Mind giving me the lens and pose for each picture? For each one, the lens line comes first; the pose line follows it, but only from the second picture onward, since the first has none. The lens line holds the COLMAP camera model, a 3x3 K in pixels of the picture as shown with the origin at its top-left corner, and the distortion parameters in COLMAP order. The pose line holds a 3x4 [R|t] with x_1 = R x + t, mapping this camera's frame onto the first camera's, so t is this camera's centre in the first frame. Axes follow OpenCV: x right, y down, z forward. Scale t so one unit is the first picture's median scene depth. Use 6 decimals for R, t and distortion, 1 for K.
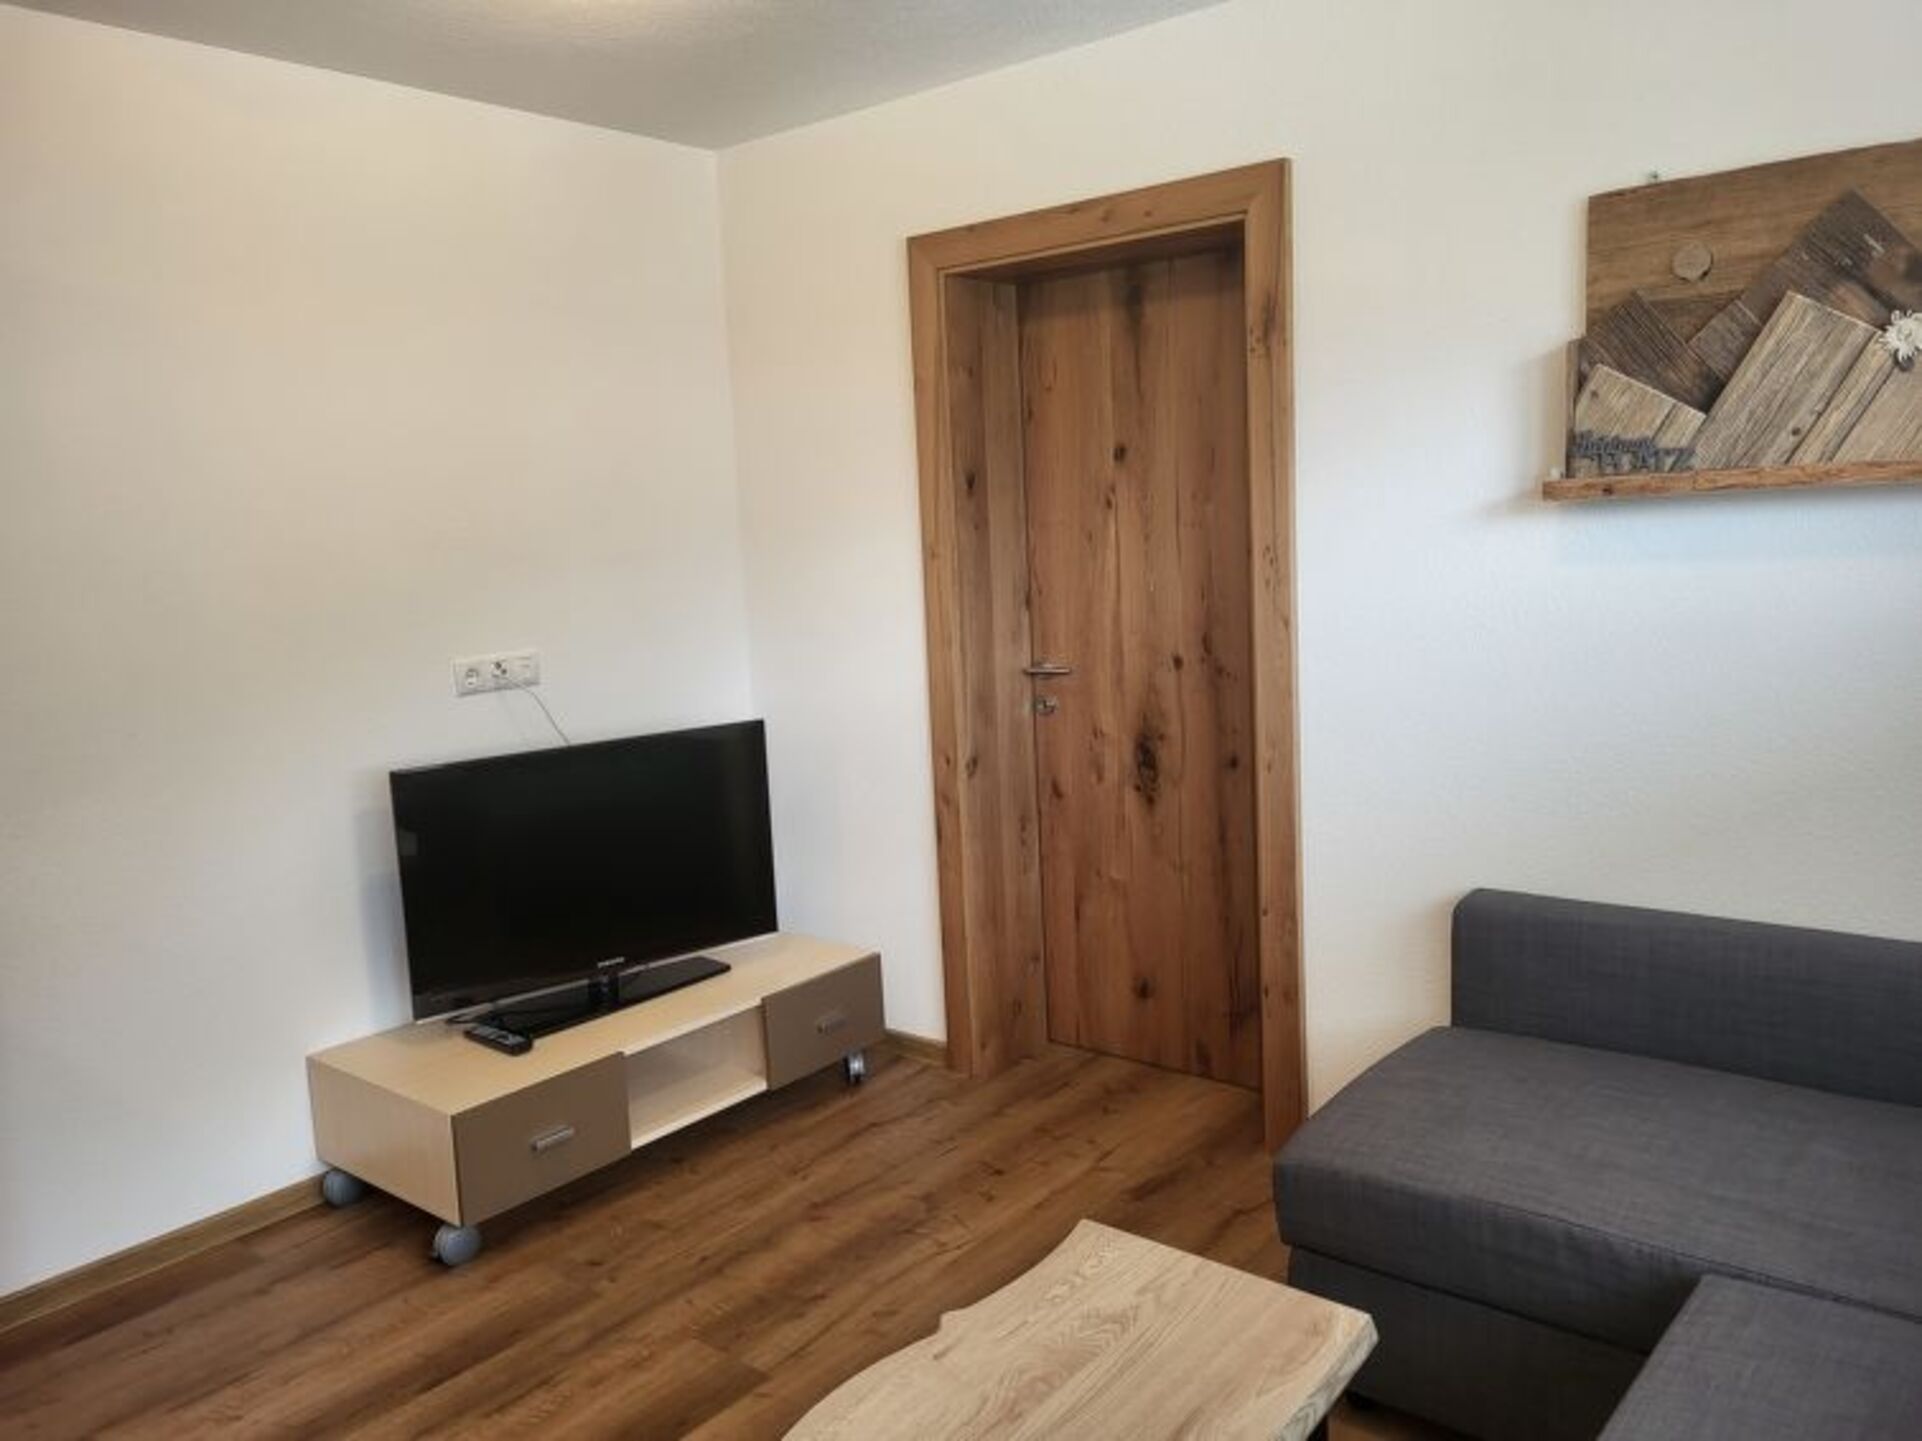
lens RADIAL K [[1462.7, 0, 962.8], [0, 1462.7, 710.5], [0, 0, 1]] dist [0.055132, -0.047211]
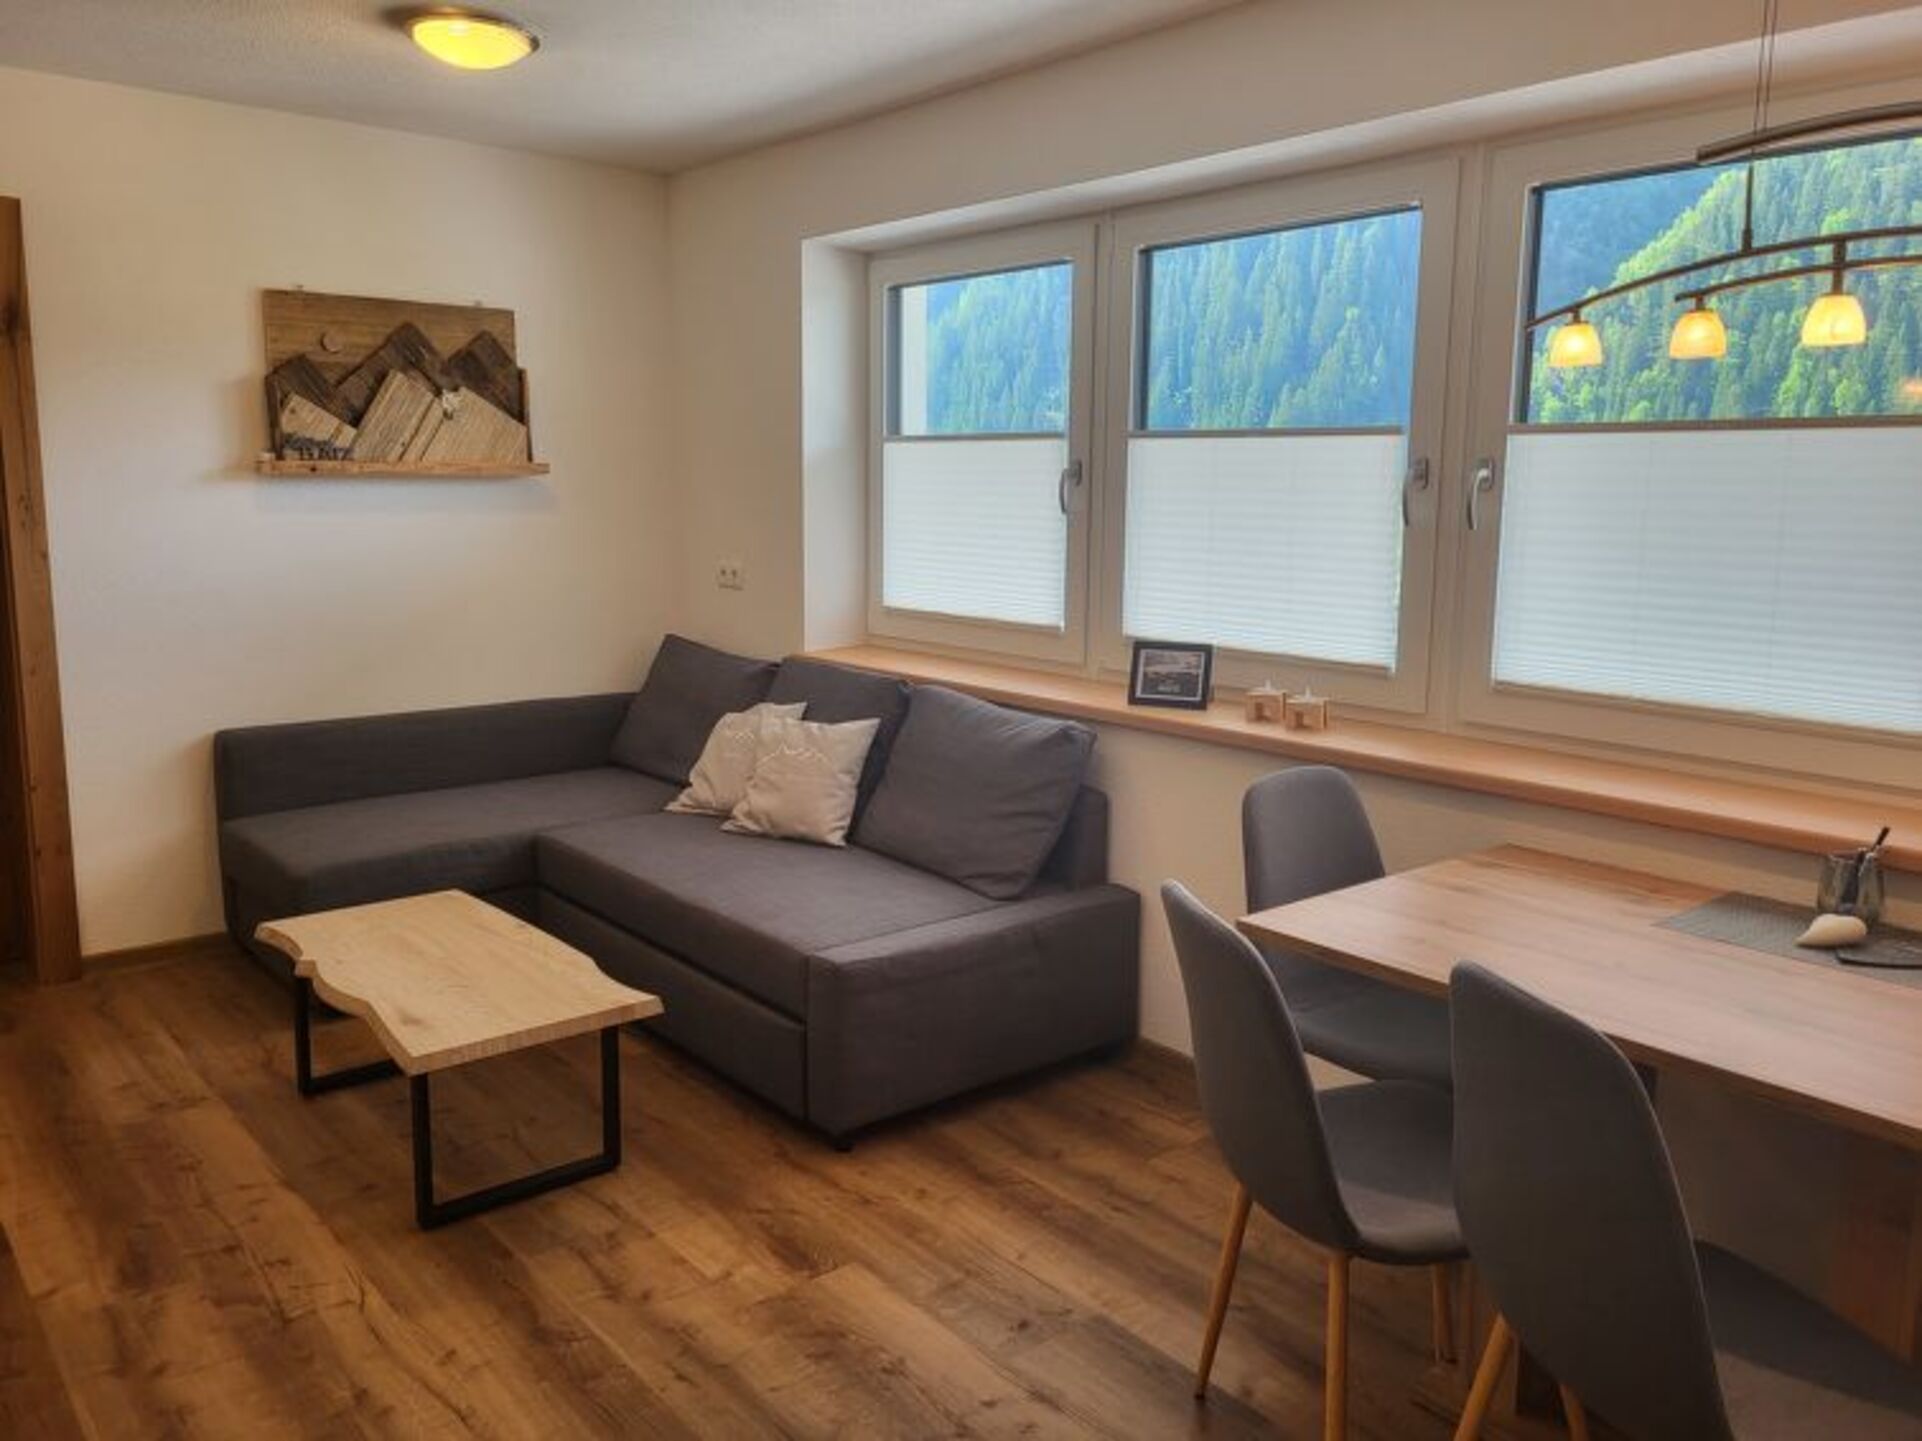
lens RADIAL K [[1462.7, 0, 977.7], [0, 1462.7, 693.0], [0, 0, 1]] dist [0.055132, -0.047211]
pose [[0.177851, -0.090411, 0.979895, -1.109674], [0.110982, 0.991260, 0.071317, 0.069145], [-0.977779, 0.096067, 0.186330, -0.037298]]
